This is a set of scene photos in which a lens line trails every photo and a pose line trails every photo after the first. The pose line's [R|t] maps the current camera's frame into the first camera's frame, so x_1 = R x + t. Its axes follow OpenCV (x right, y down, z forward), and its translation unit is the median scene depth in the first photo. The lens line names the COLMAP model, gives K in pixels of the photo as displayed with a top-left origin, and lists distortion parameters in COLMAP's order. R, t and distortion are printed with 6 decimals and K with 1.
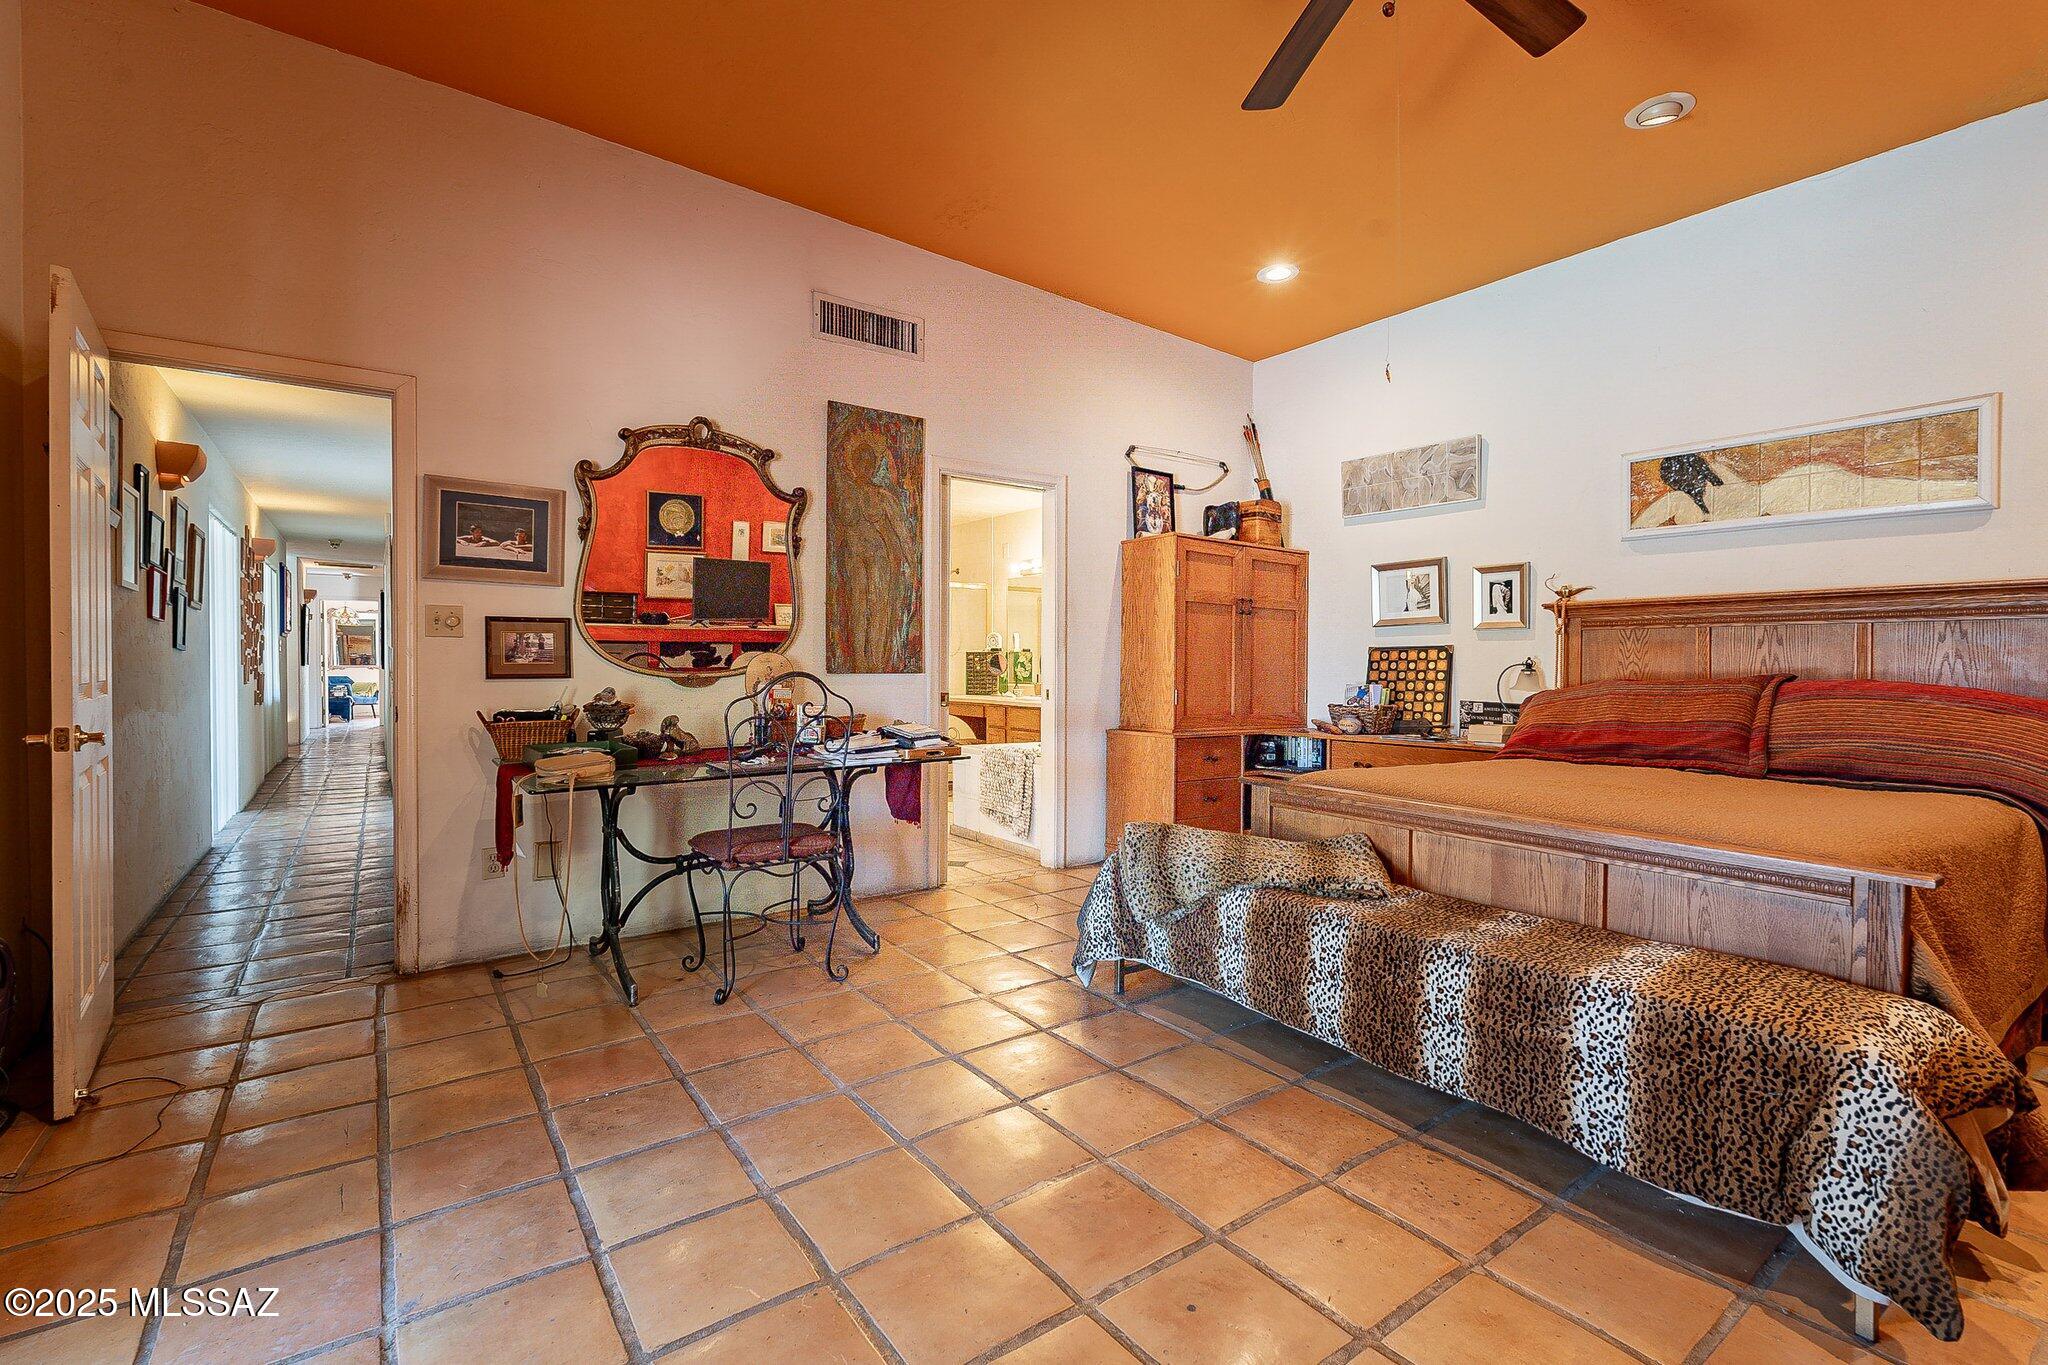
lens RADIAL K [[913.9, 0, 1031.4], [0, 913.9, 675.2], [0, 0, 1]] dist [-0.001372, -0.001135]
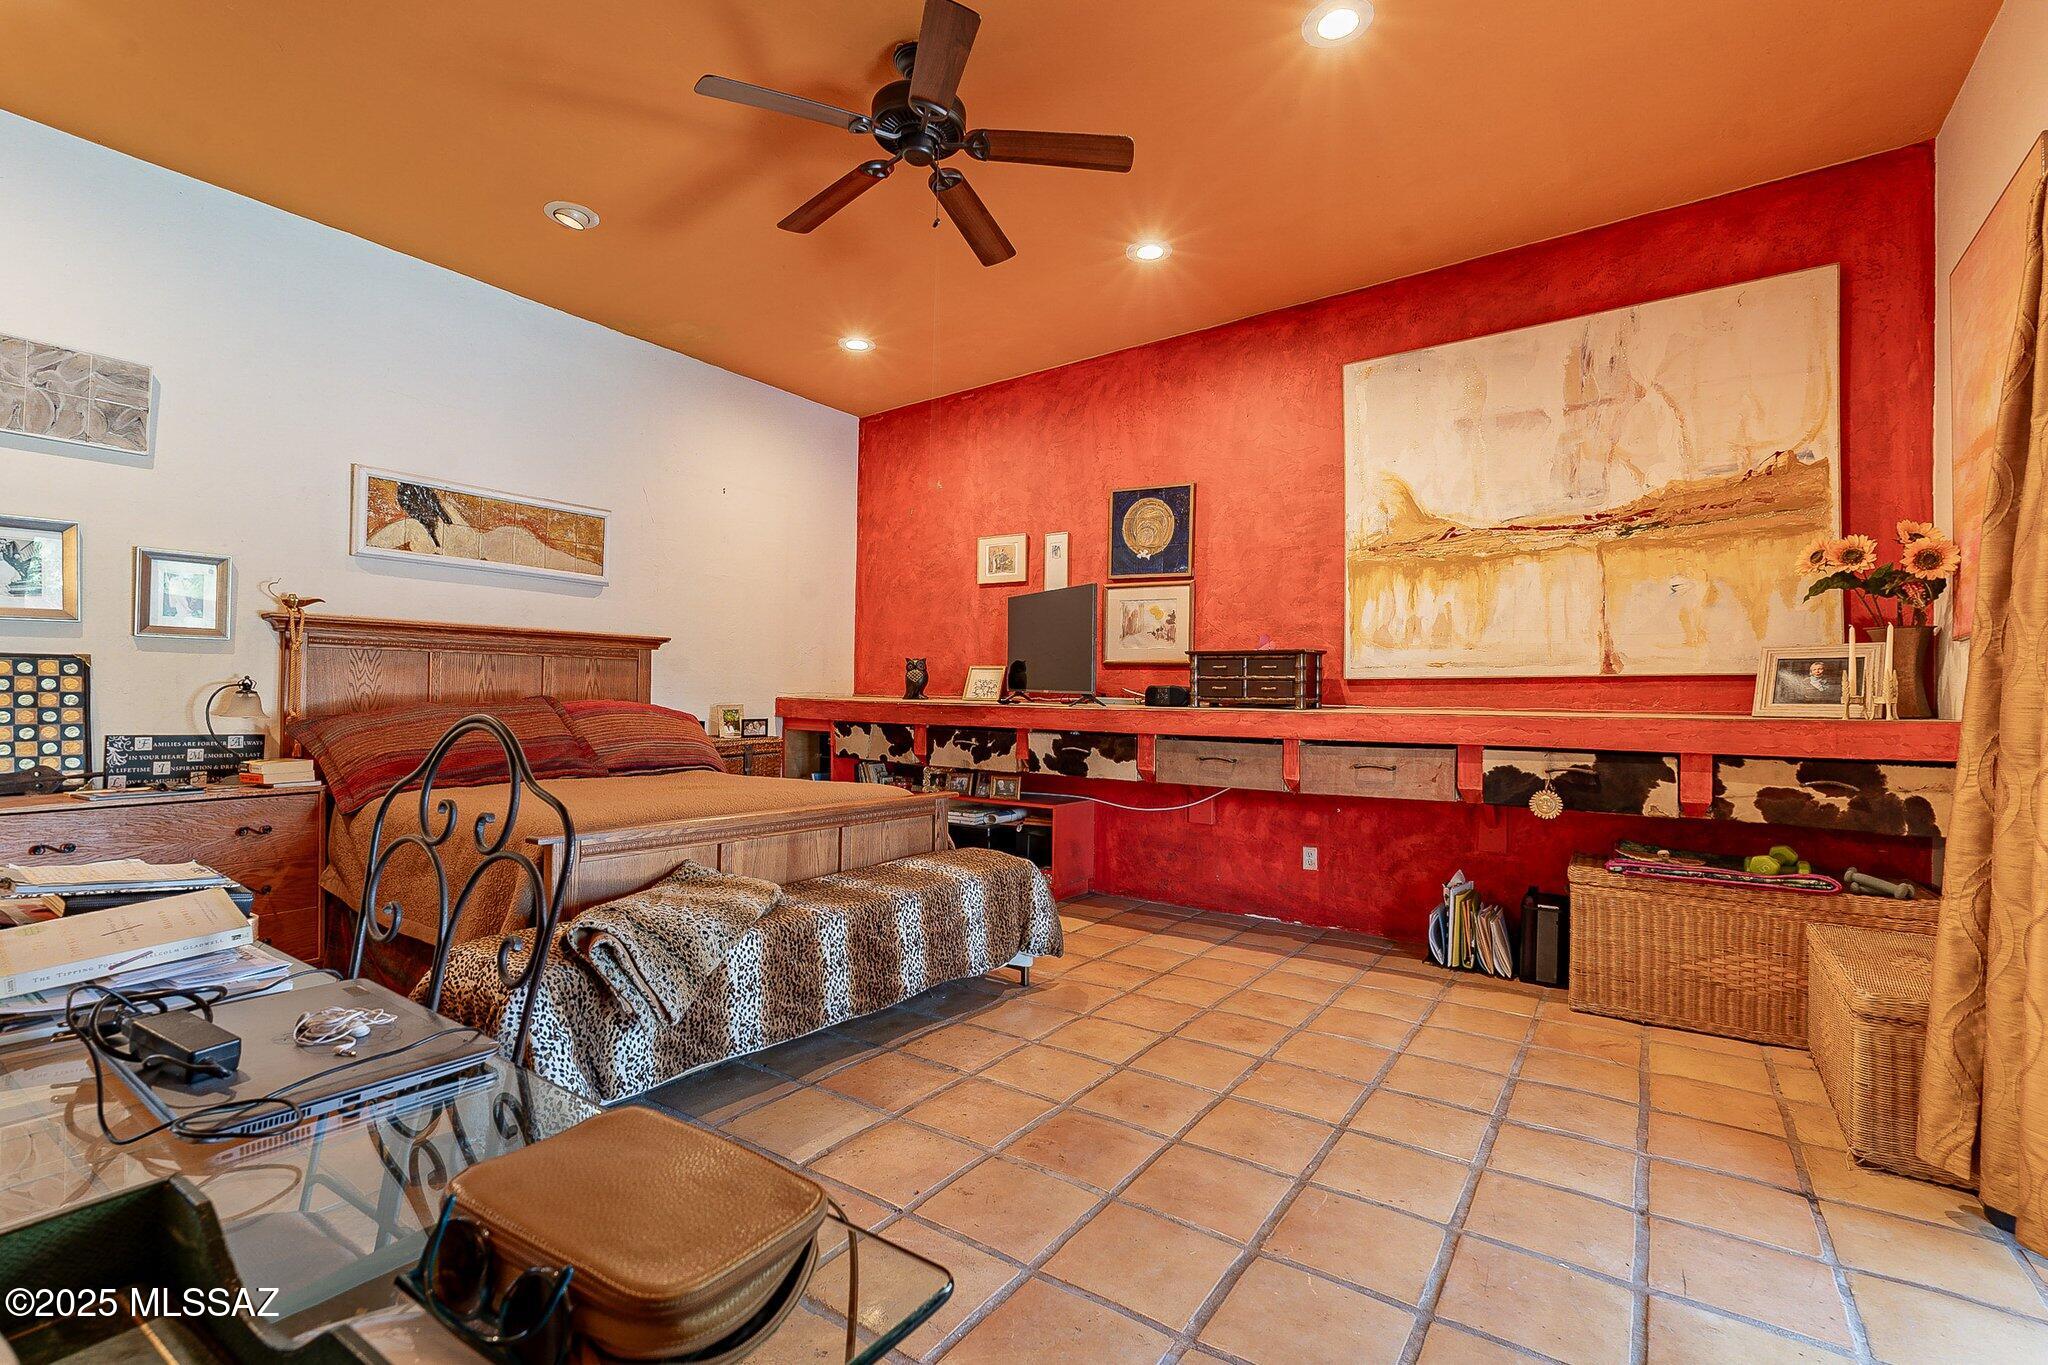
lens RADIAL K [[913.9, 0, 1028.1], [0, 913.9, 688.0], [0, 0, 1]] dist [-0.001372, -0.001135]
pose [[-0.328684, -0.001112, 0.944439, -0.485182], [-0.003006, 0.999995, 0.000131, -0.012133], [-0.944435, -0.002796, -0.328686, 0.666026]]
